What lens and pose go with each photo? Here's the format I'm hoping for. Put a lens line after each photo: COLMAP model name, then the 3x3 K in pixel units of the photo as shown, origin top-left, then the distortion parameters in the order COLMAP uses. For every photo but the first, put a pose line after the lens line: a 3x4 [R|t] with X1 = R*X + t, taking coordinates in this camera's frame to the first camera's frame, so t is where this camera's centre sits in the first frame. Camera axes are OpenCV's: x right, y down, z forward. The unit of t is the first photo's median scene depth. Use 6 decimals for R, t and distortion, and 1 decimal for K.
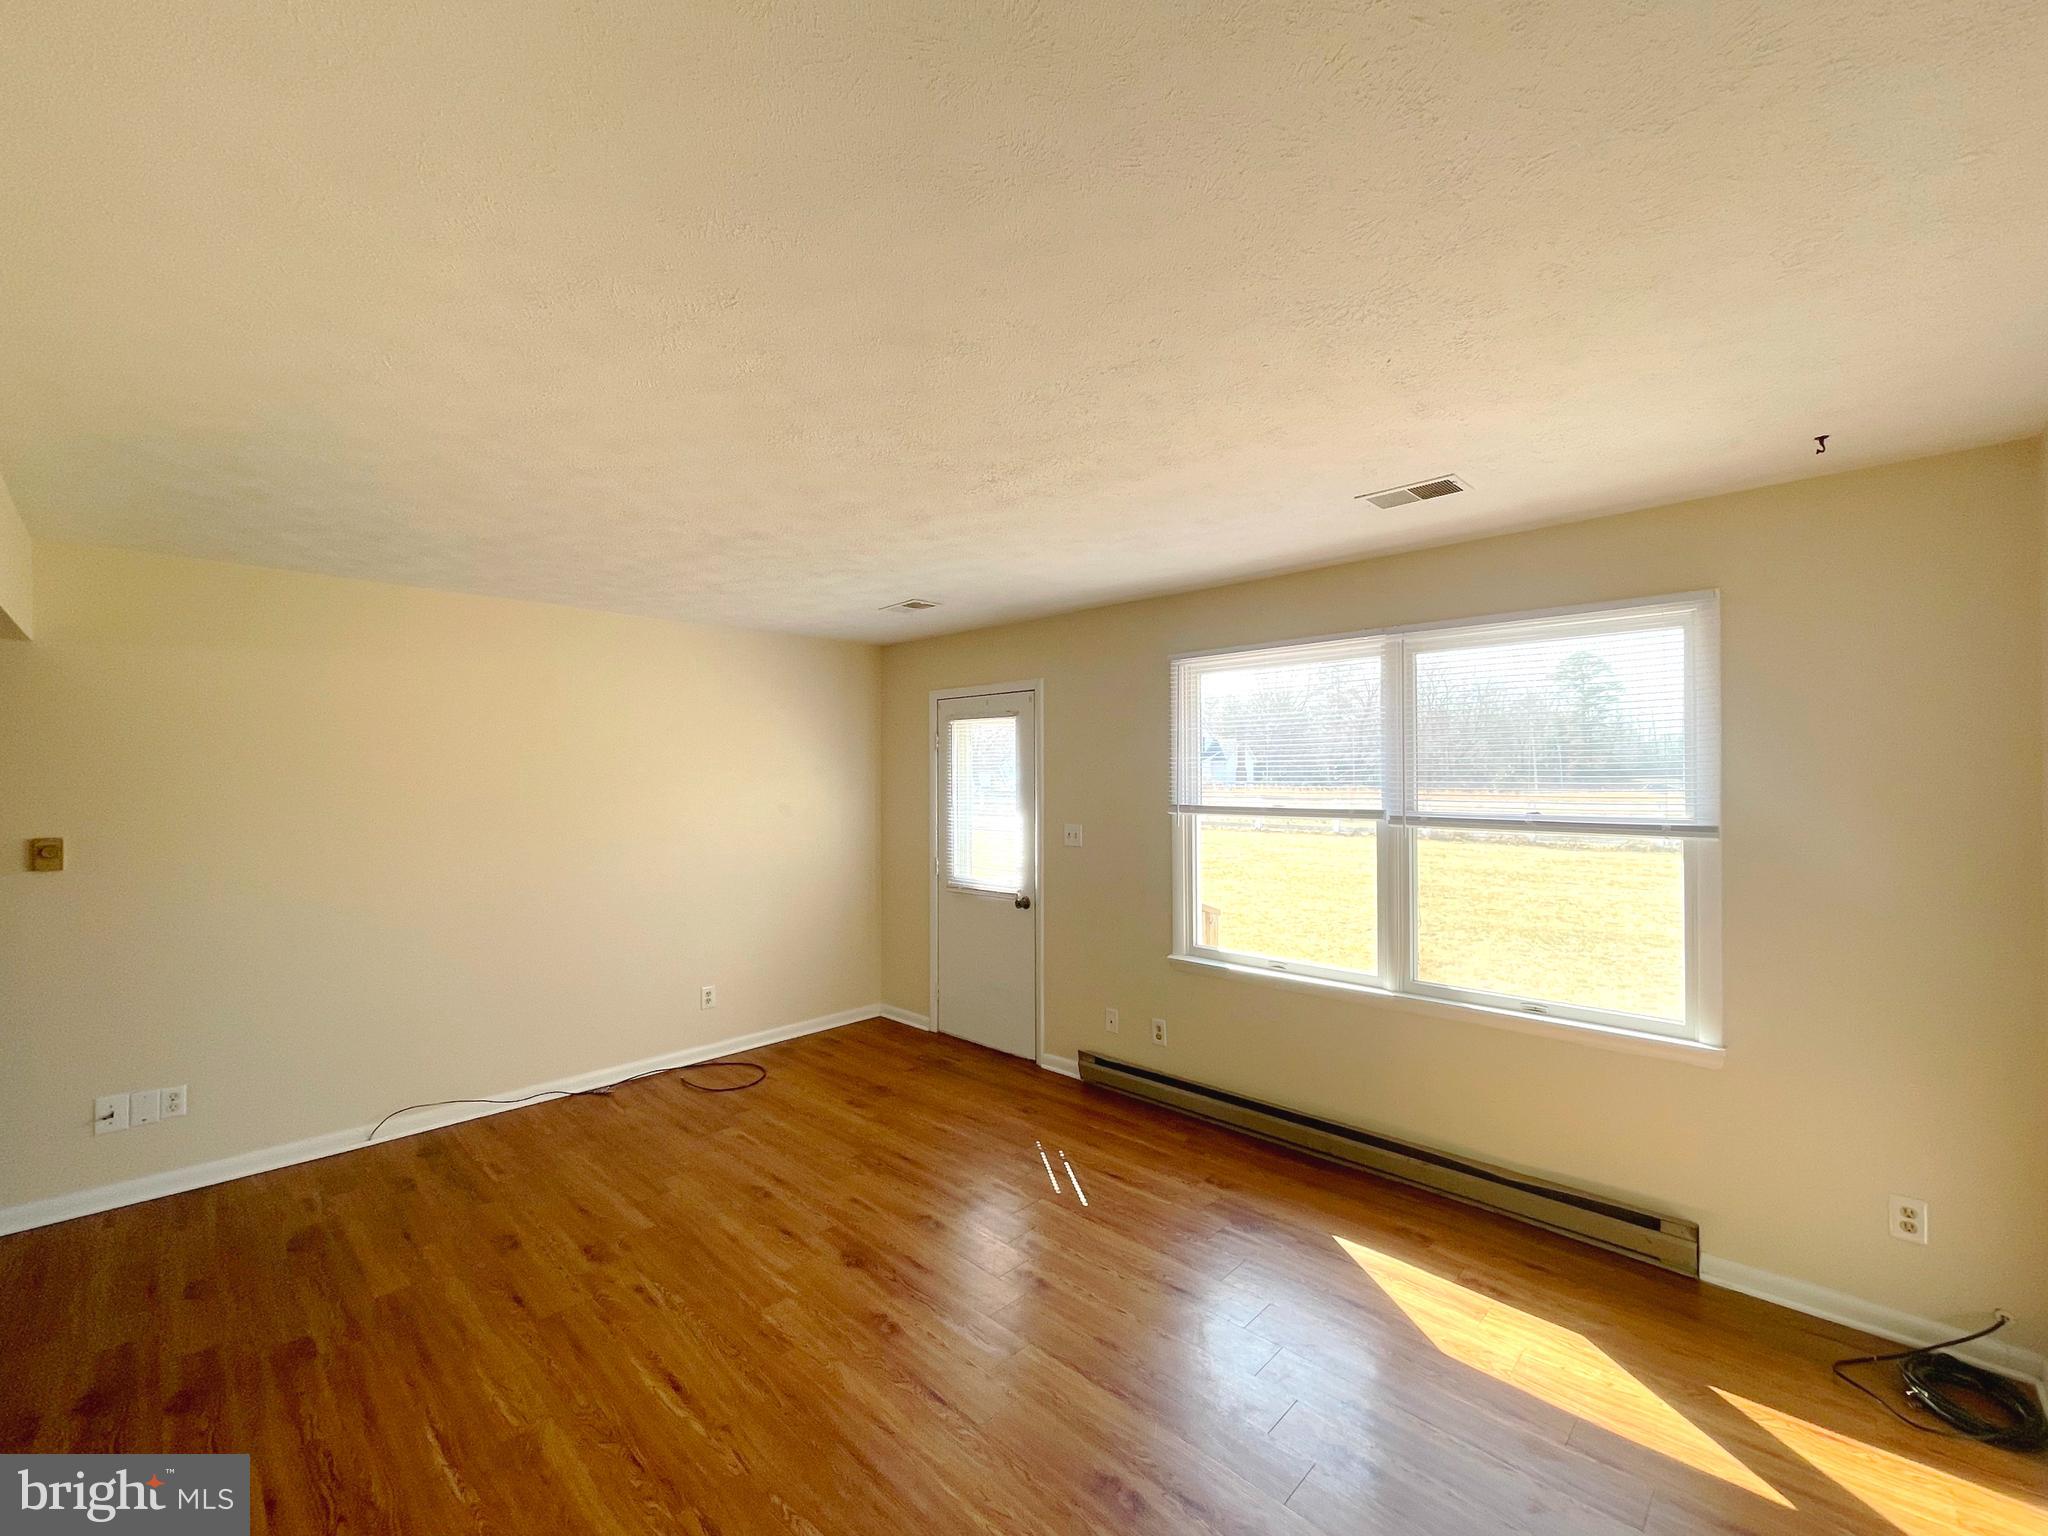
lens RADIAL K [[828.3, 0, 1013.6], [0, 828.3, 769.1], [0, 0, 1]] dist [-0.002852, 0.000046]
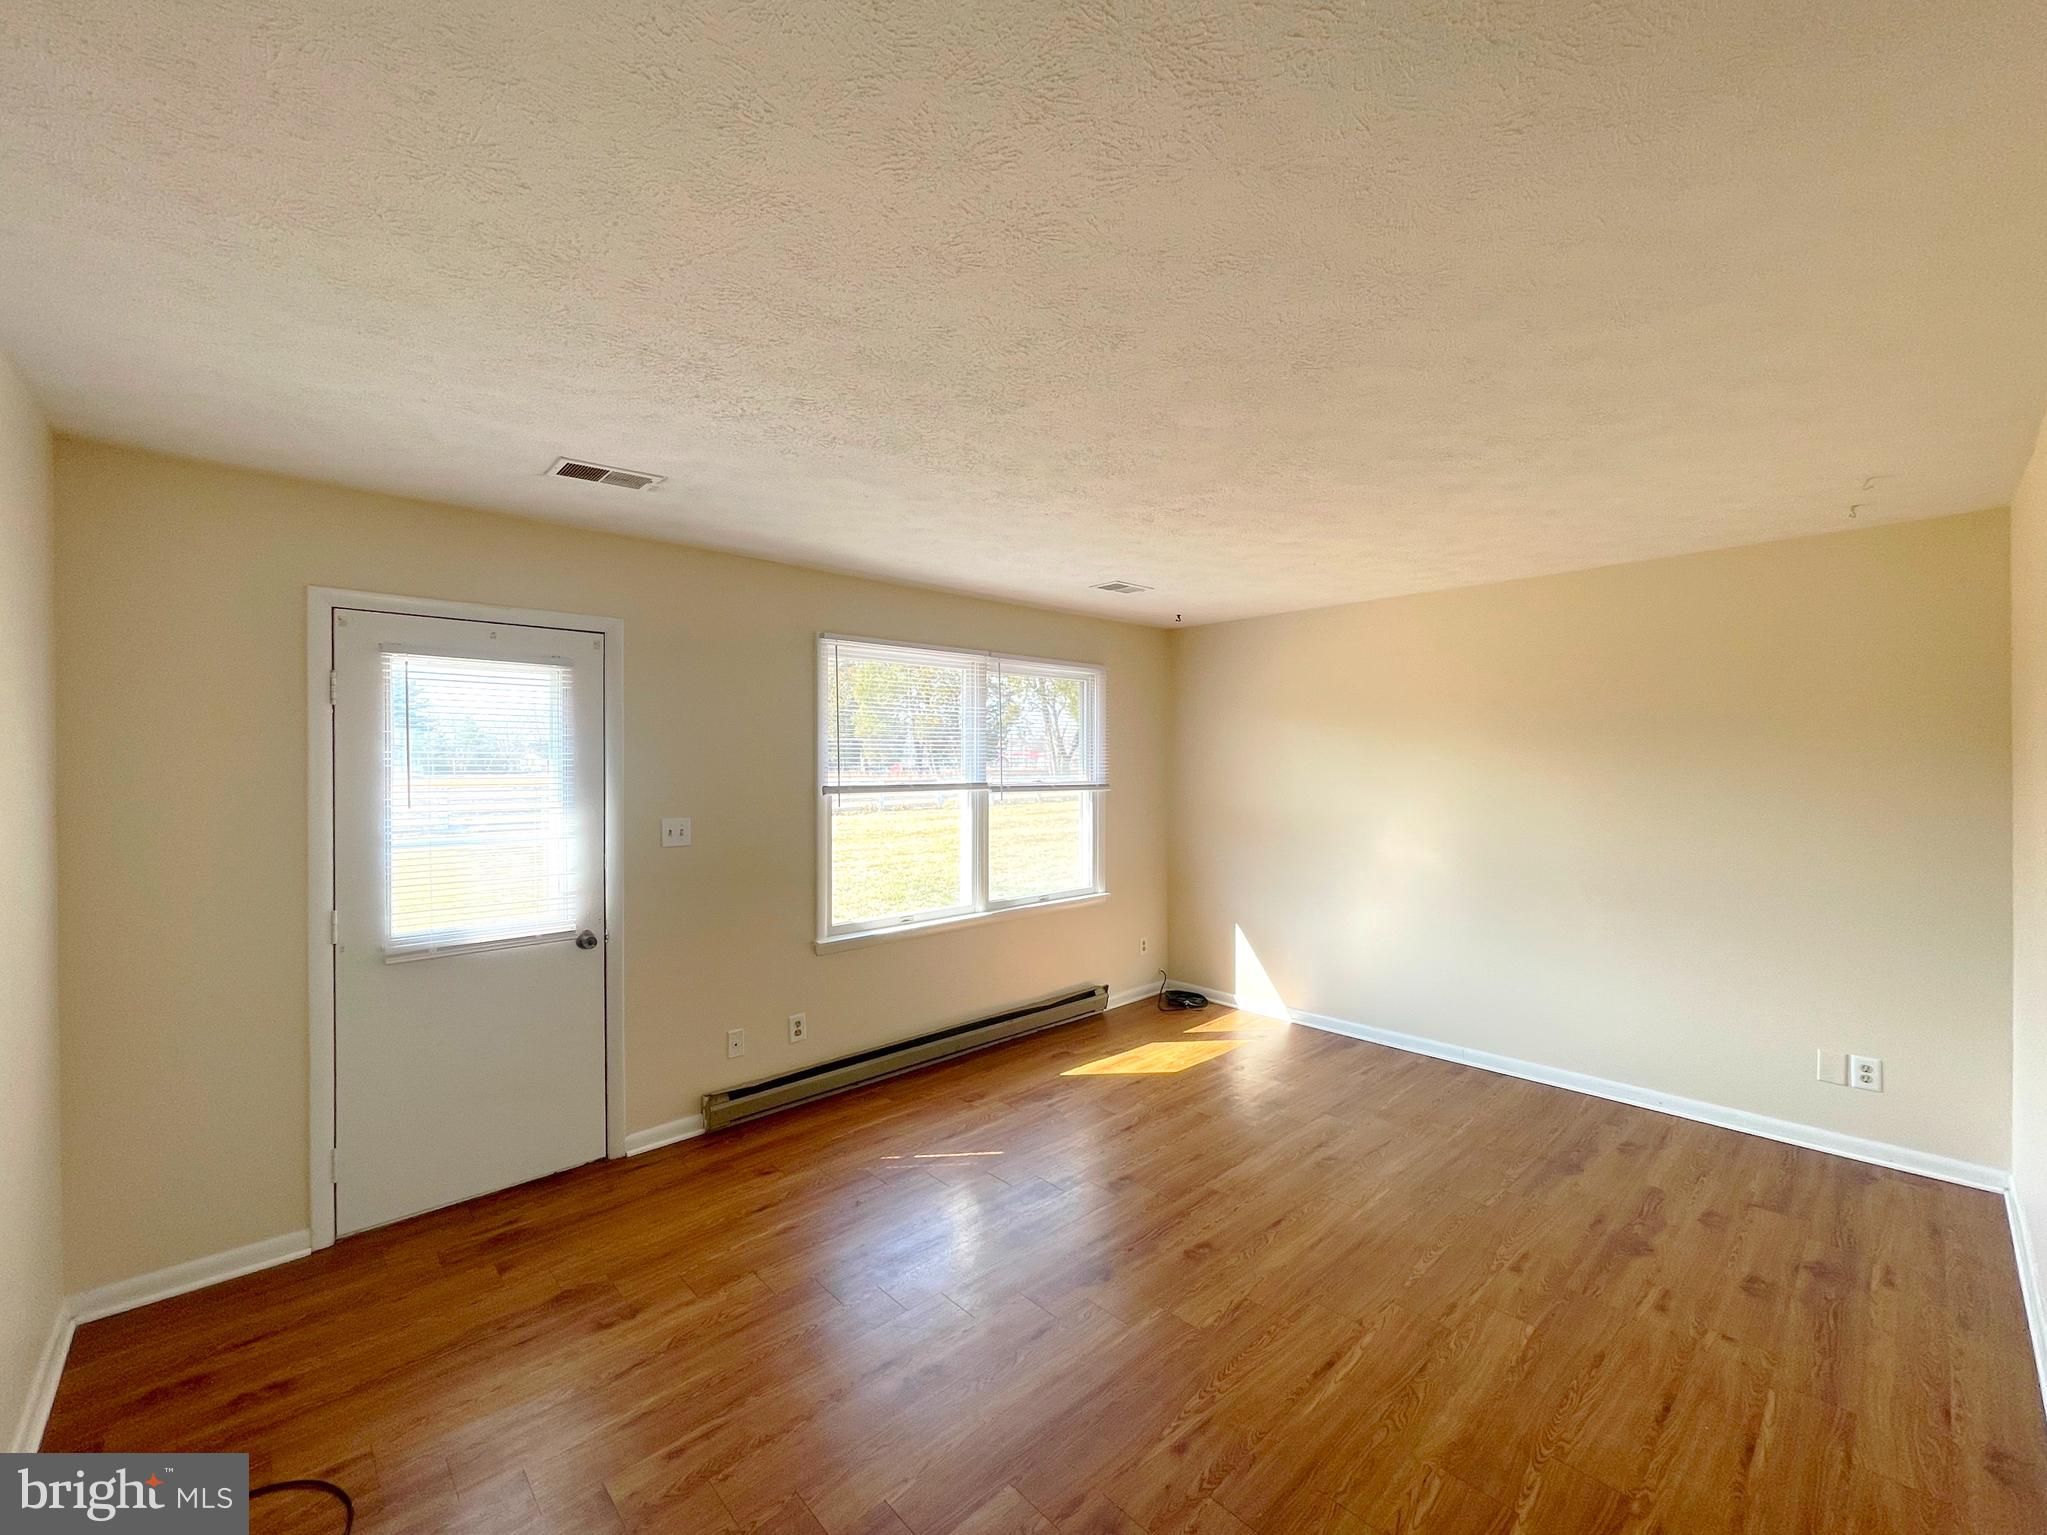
lens RADIAL K [[827.9, 0, 1013.1], [0, 827.9, 768.6], [0, 0, 1]] dist [-0.002852, 0.000046]
pose [[0.074535, -0.006688, 0.997196, -0.799310], [-0.006434, 0.999953, 0.007188, 0.014438], [-0.997198, -0.006952, 0.074489, 0.736437]]
